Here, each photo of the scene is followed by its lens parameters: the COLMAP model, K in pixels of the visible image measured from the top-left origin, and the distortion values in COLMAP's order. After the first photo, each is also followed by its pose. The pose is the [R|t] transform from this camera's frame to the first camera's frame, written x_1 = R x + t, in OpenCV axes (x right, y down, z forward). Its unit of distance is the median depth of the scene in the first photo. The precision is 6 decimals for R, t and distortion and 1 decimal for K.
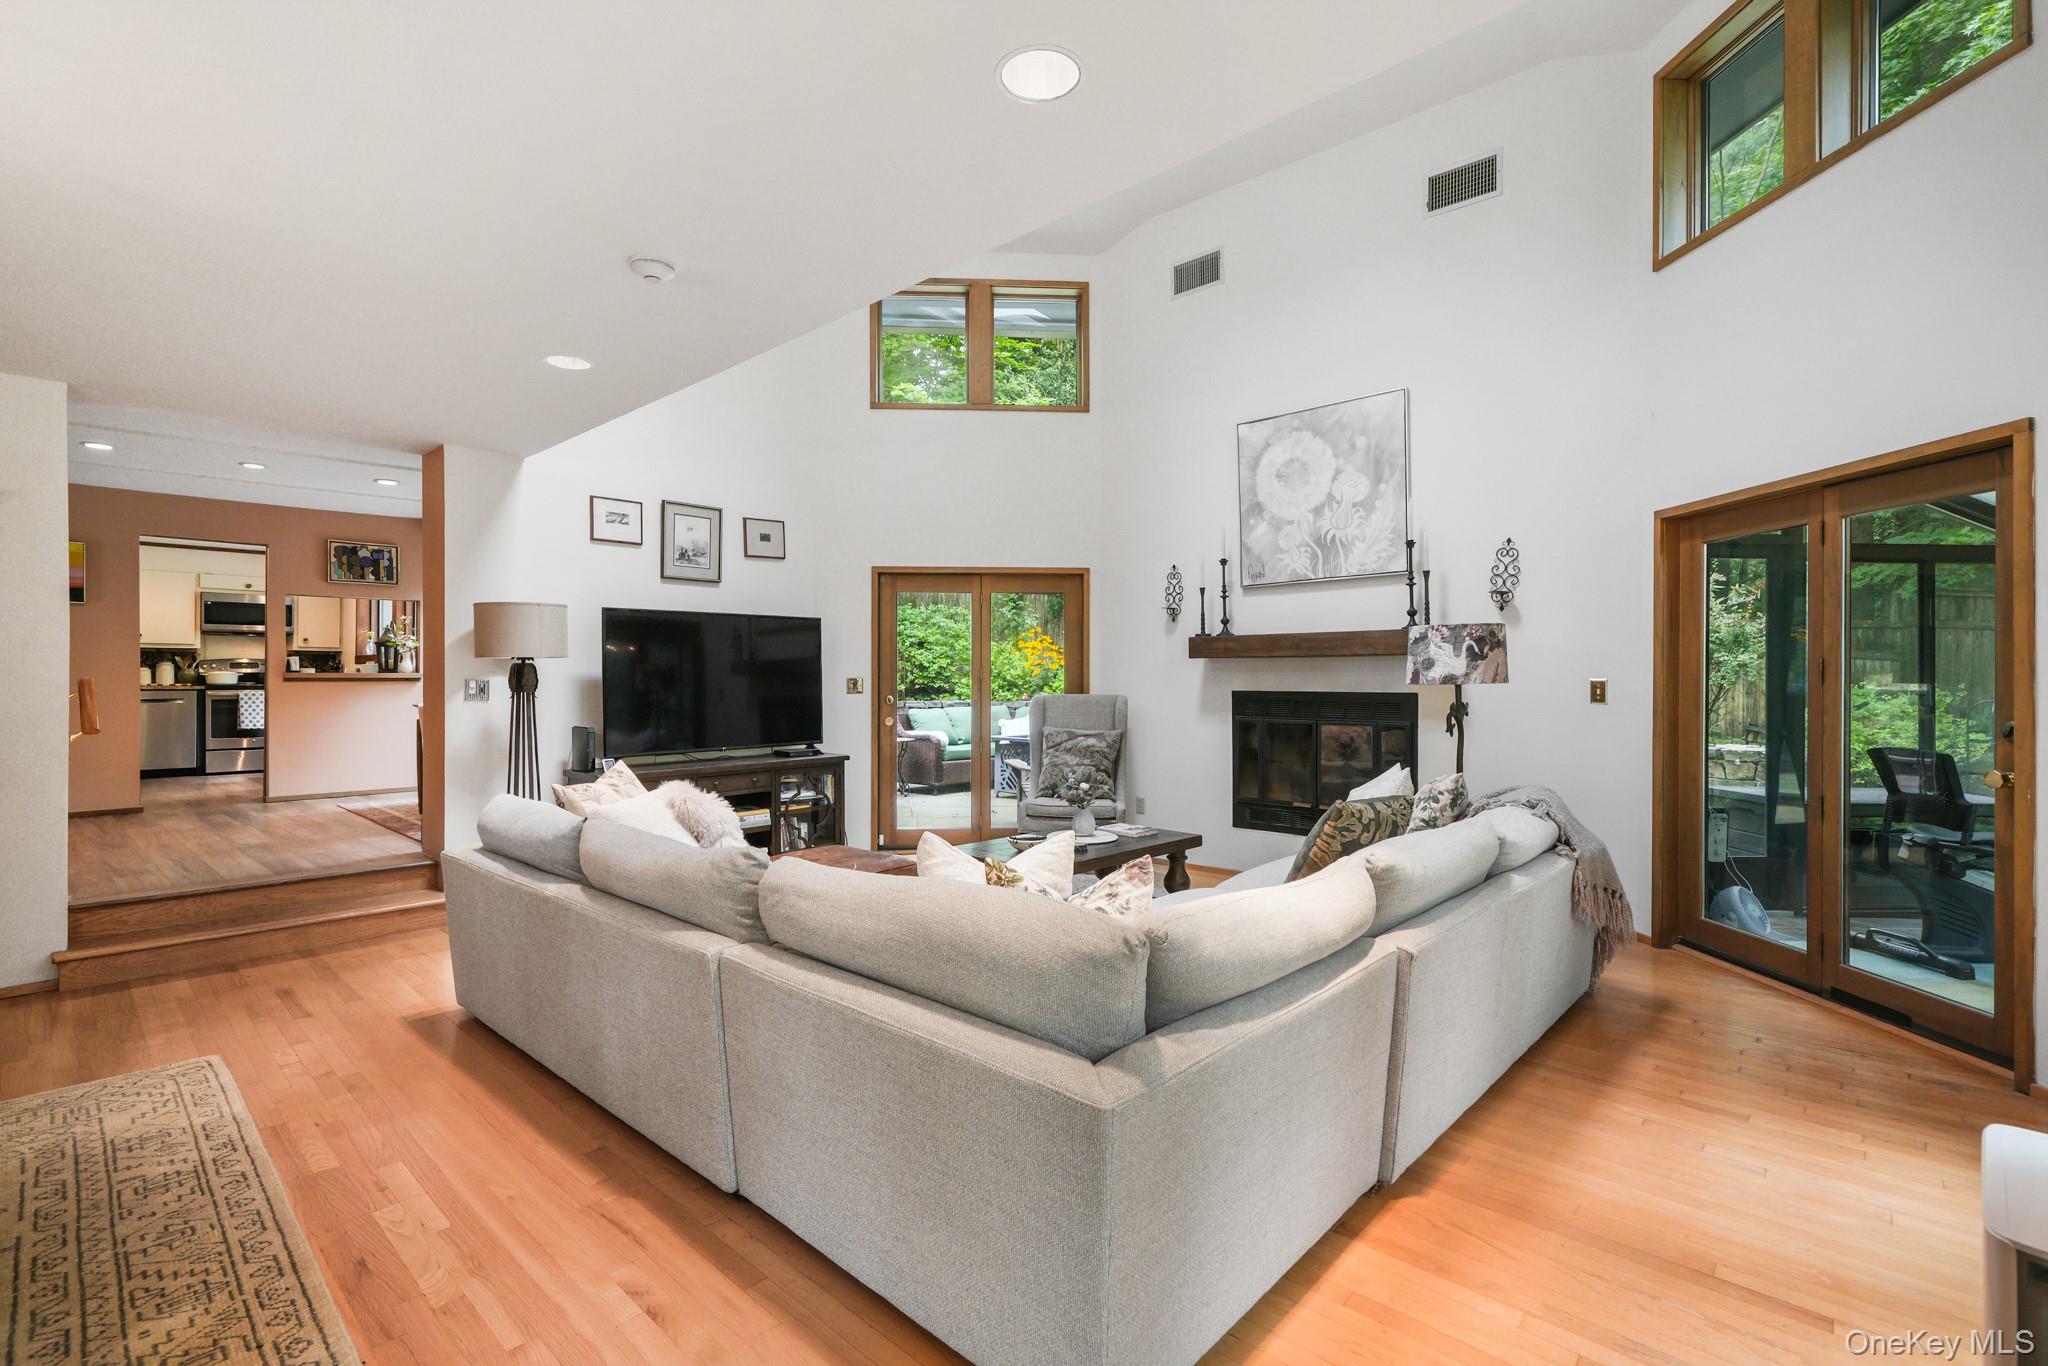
lens RADIAL K [[920.5, 0, 1024.0], [0, 920.5, 683.0], [0, 0, 1]] dist [0.000125, -0.000641]
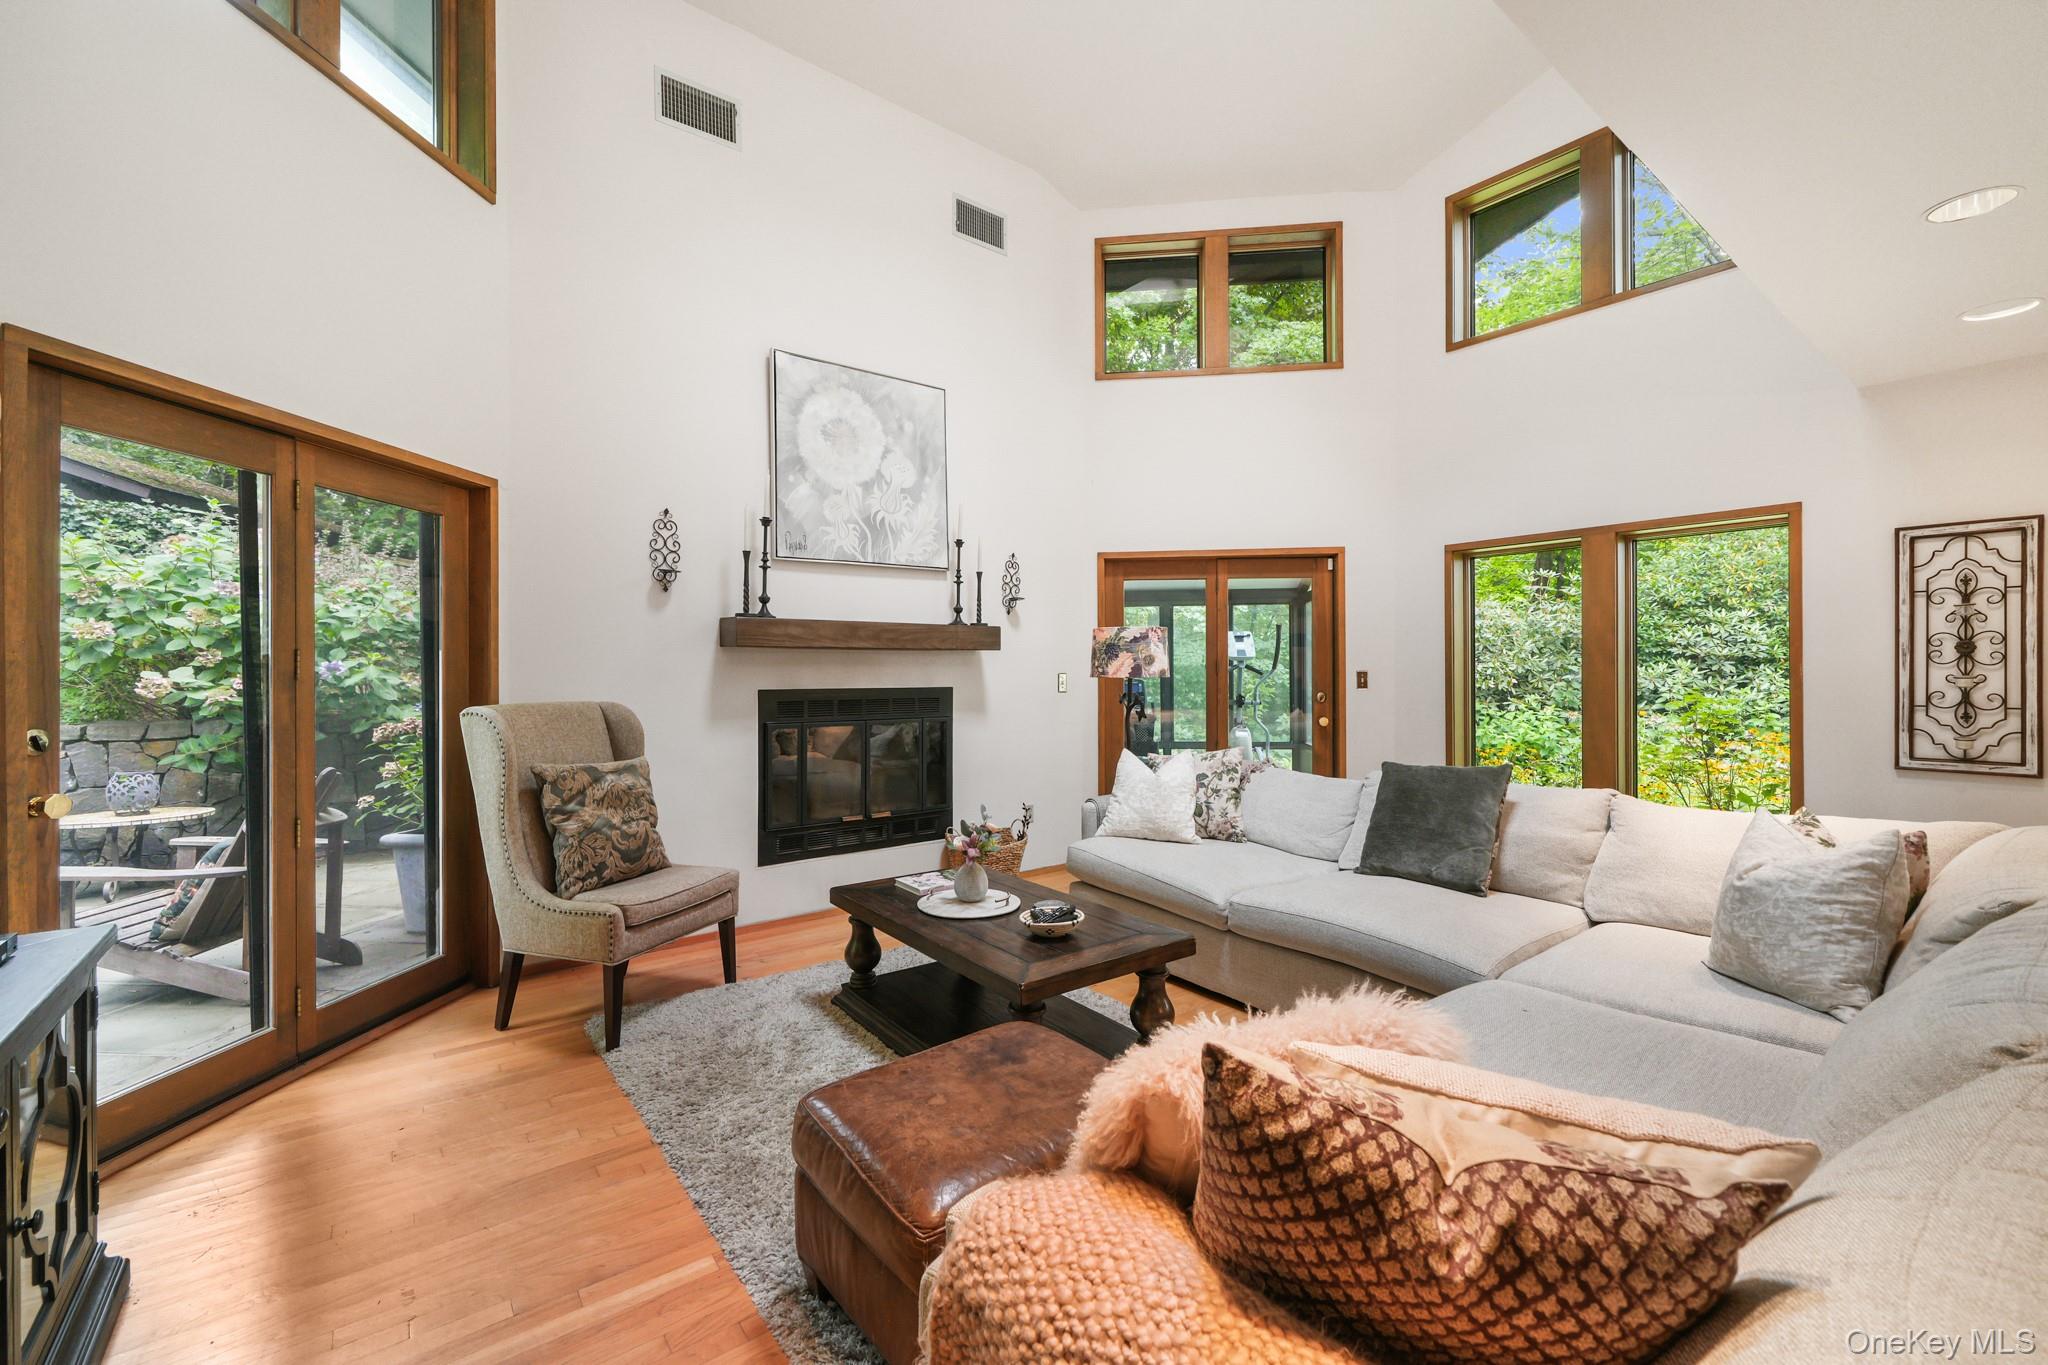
lens RADIAL K [[838.5, 0, 1017.3], [0, 838.5, 674.3], [0, 0, 1]] dist [-0.000690, 0.000049]
pose [[0.162279, -0.003683, 0.986738, -0.453576], [0.008239, 0.999963, 0.002377, -0.004721], [-0.986711, 0.007744, 0.162303, 0.707683]]
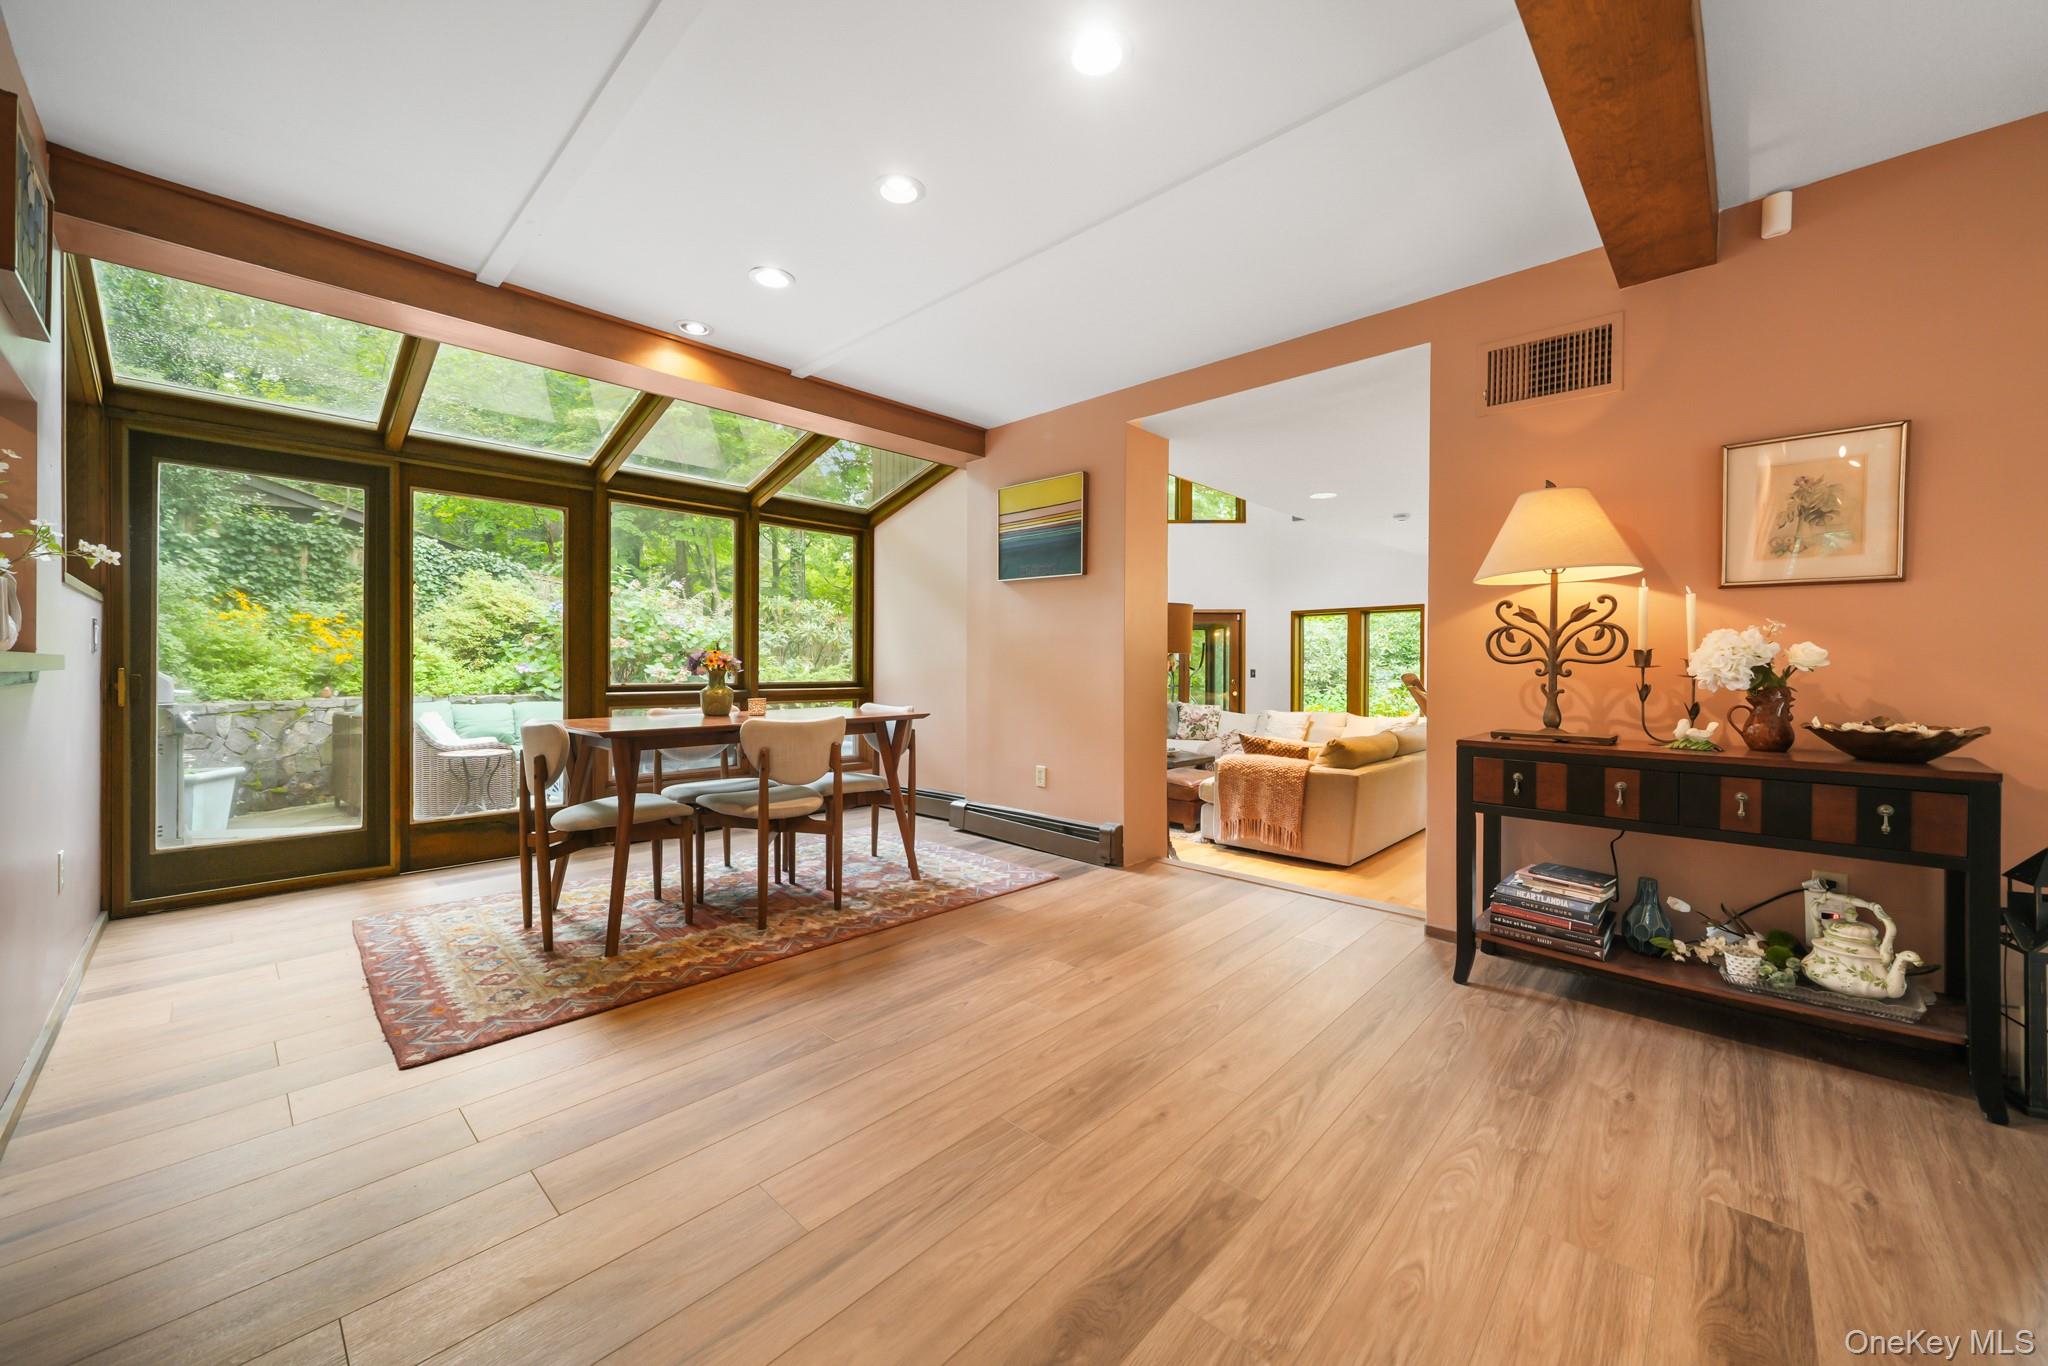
lens RADIAL K [[747.4, 0, 1017.7], [0, 747.4, 669.8], [0, 0, 1]] dist [0.000019, -0.000005]
pose [[0.031105, -0.005452, 0.999501, -1.231358], [0.000484, 0.999985, 0.005439, -0.010999], [-0.999516, 0.000314, 0.031107, 0.975402]]
